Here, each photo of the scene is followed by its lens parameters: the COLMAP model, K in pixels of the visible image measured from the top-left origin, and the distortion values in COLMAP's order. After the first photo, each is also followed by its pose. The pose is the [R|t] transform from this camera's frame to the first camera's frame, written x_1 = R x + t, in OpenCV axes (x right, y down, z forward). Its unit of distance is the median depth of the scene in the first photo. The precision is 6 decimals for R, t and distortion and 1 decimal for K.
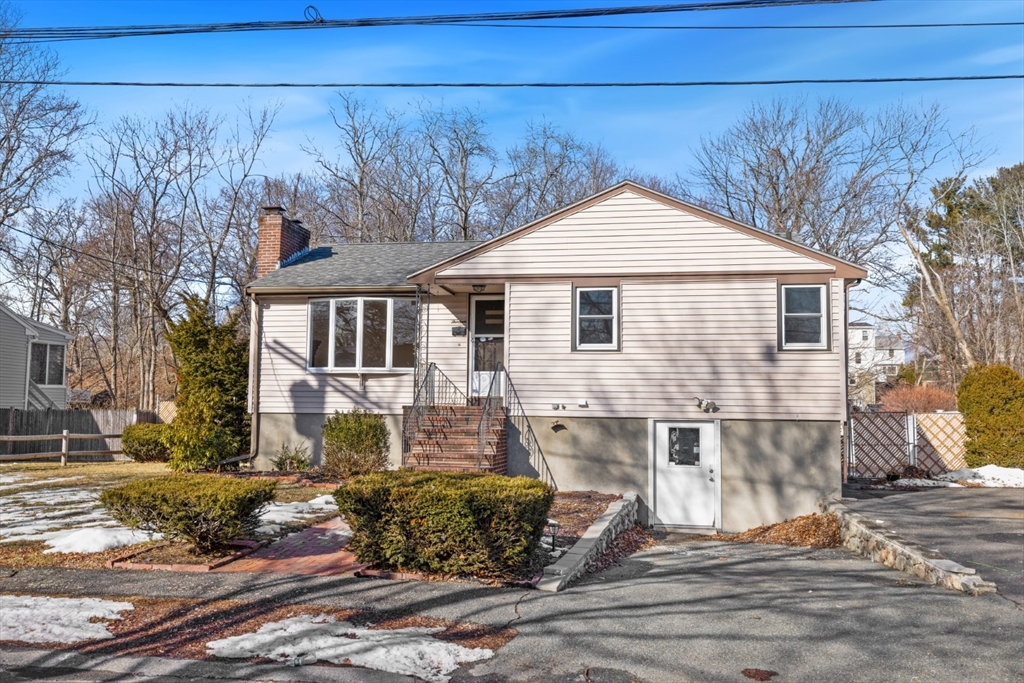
lens RADIAL K [[866.0, 0, 511.6], [0, 866.0, 342.8], [0, 0, 1]] dist [-0.003467, -0.004300]
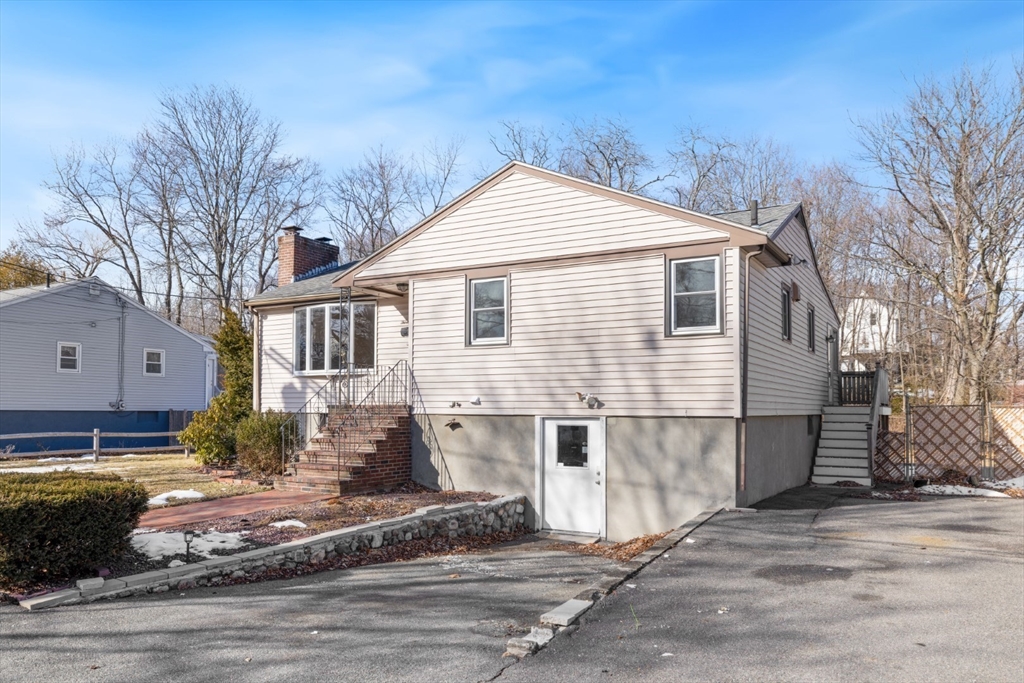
lens RADIAL K [[760.2, 0, 512.6], [0, 760.2, 388.9], [0, 0, 1]] dist [0.003828, -0.002287]
pose [[0.940107, -0.019204, -0.340339, 0.410513], [0.036938, 0.998272, 0.045705, 0.020012], [0.338873, -0.055539, 0.939191, 0.222082]]
